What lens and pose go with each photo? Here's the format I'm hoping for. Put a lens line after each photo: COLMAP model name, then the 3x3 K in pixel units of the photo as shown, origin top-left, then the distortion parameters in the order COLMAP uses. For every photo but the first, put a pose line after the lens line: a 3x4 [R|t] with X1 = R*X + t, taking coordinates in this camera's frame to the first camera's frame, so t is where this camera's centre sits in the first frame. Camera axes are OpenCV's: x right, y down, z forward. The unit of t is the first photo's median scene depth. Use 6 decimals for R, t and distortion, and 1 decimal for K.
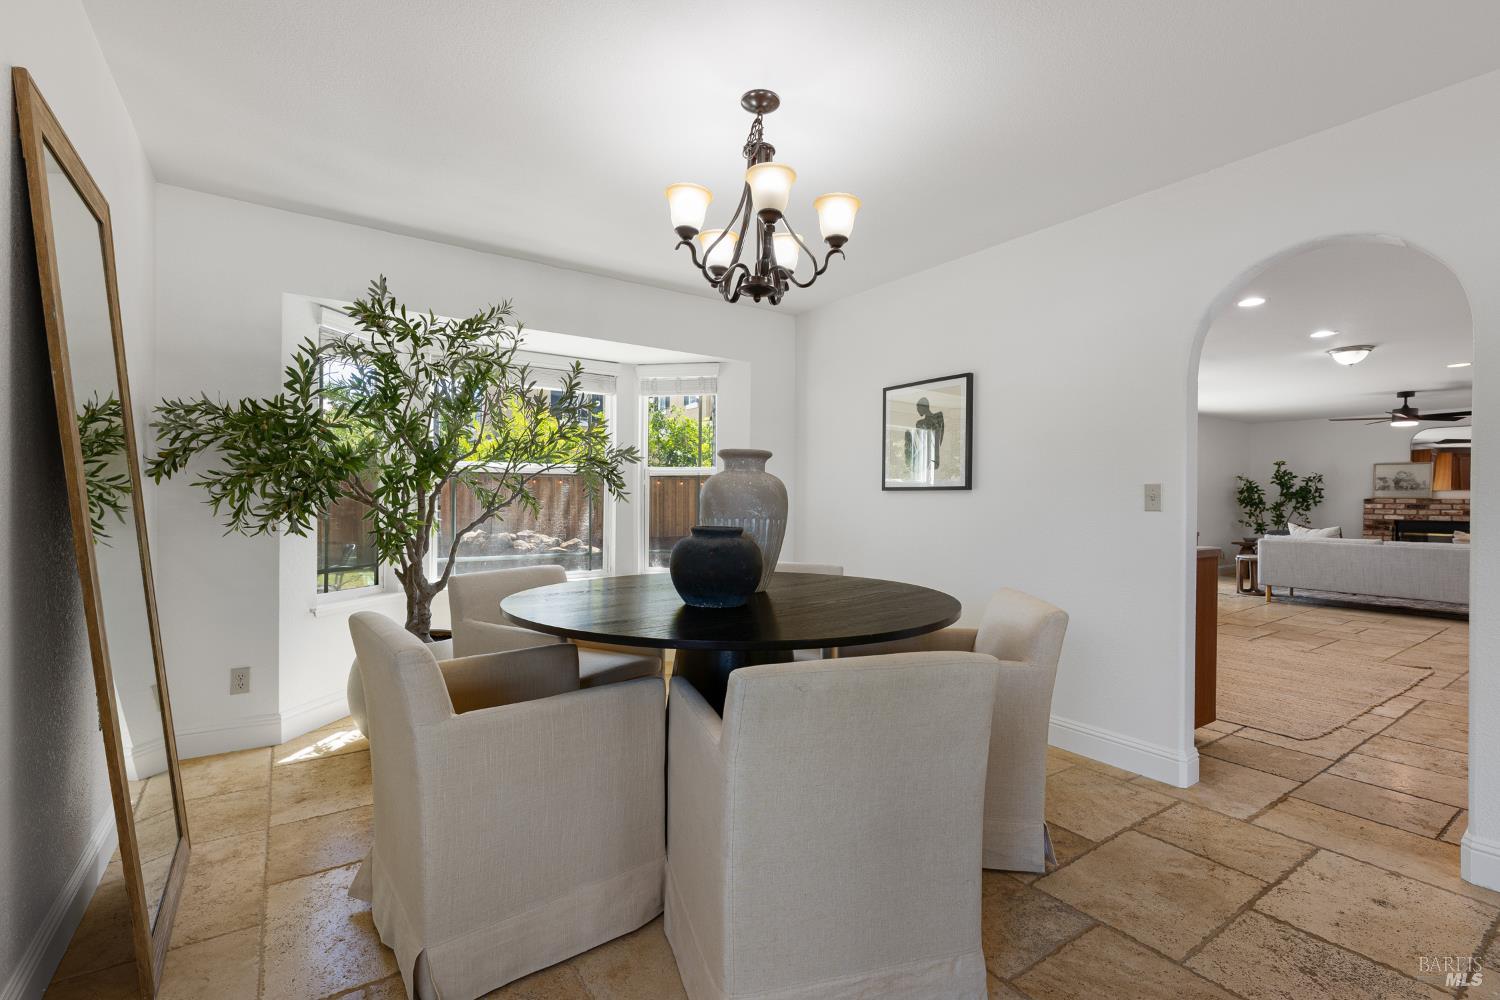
lens RADIAL K [[674.3, 0, 737.2], [0, 674.3, 505.0], [0, 0, 1]] dist [0.000267, -0.001257]
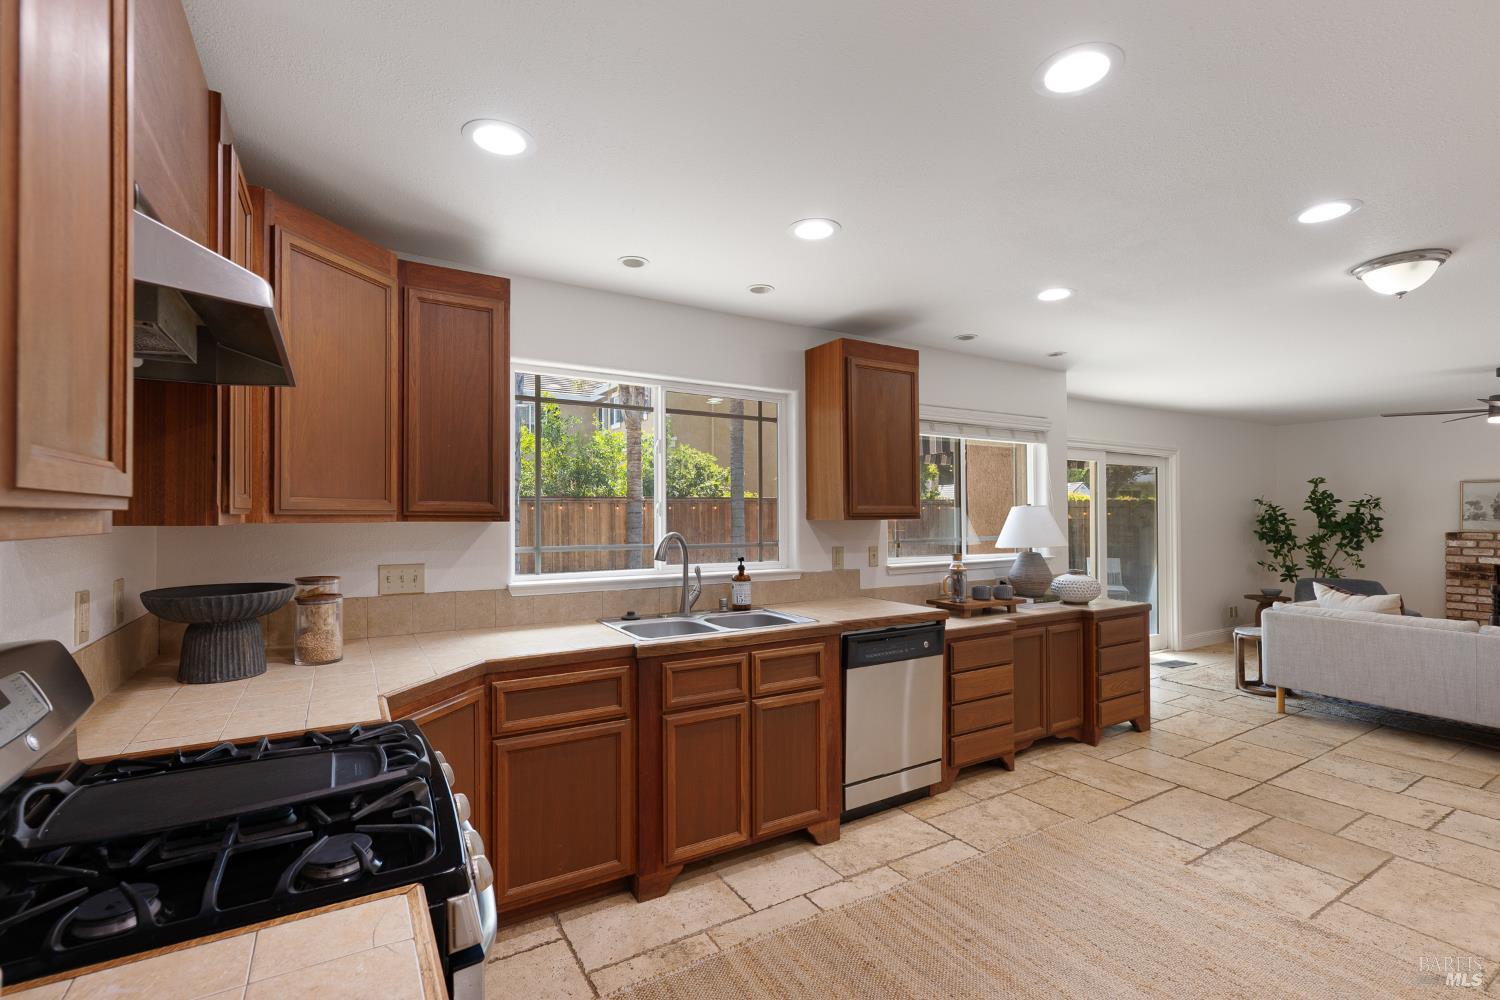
lens RADIAL K [[674.3, 0, 734.9], [0, 674.3, 507.9], [0, 0, 1]] dist [0.000267, -0.001257]
pose [[0.997721, -0.010340, -0.066682, 0.264457], [0.009214, 0.999810, -0.017178, -0.029211], [0.066847, 0.016524, 0.997626, 0.278369]]
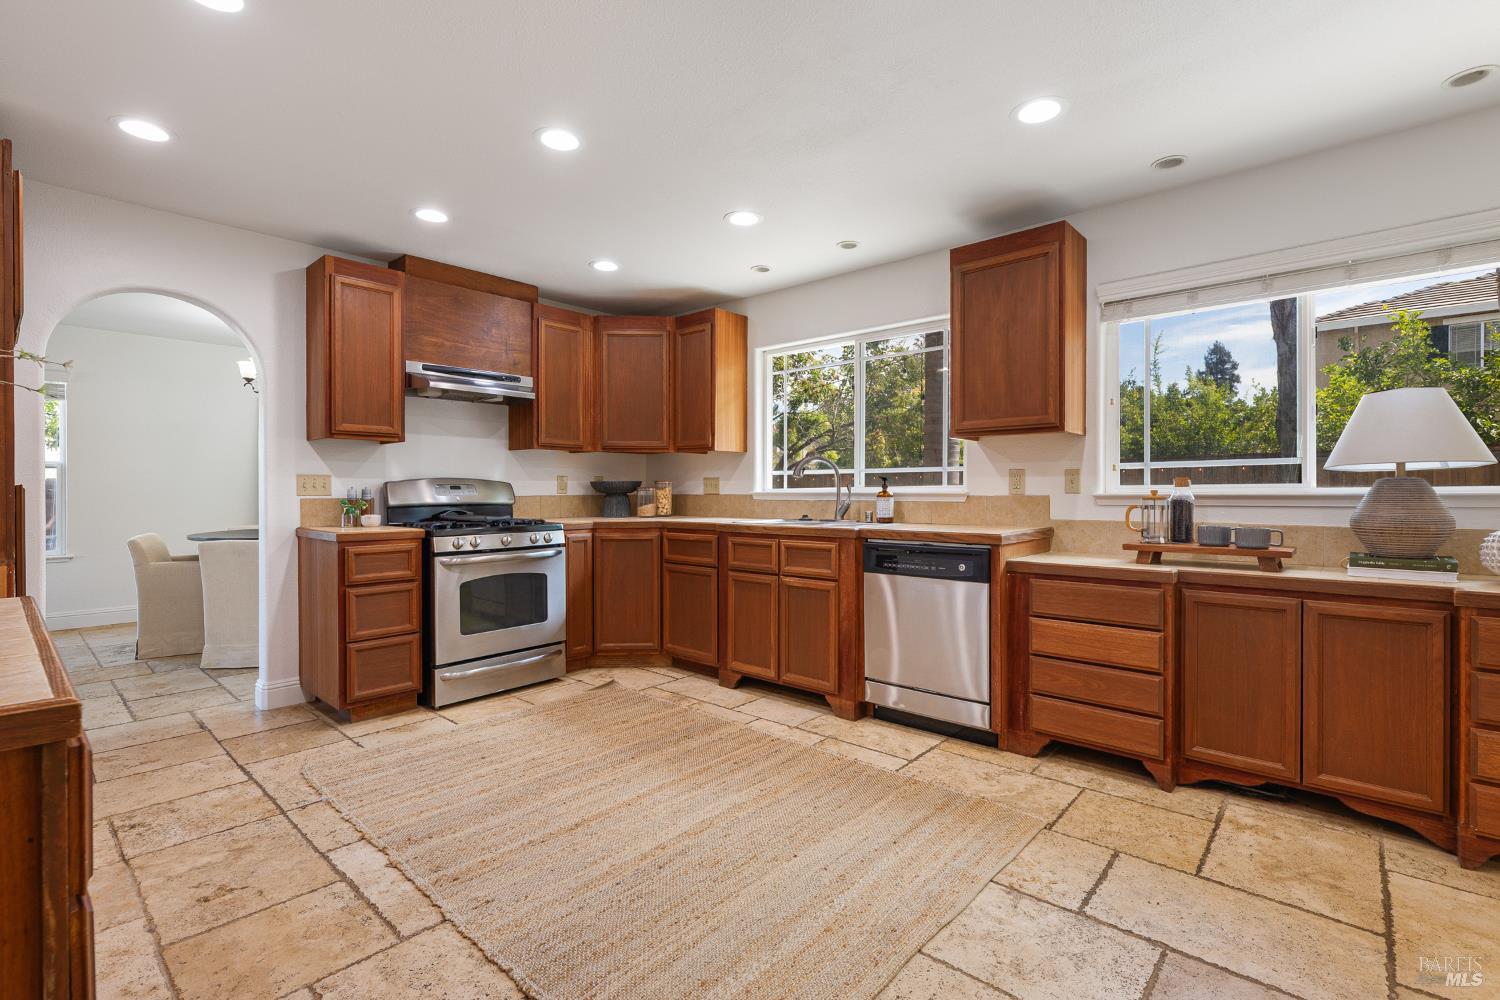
lens RADIAL K [[674.3, 0, 746.2], [0, 674.3, 497.0], [0, 0, 1]] dist [0.000267, -0.001257]
pose [[0.233624, 0.000410, -0.972327, 0.608419], [-0.004502, 0.999990, -0.000660, 0.002549], [0.972317, 0.004531, 0.233624, 0.454186]]
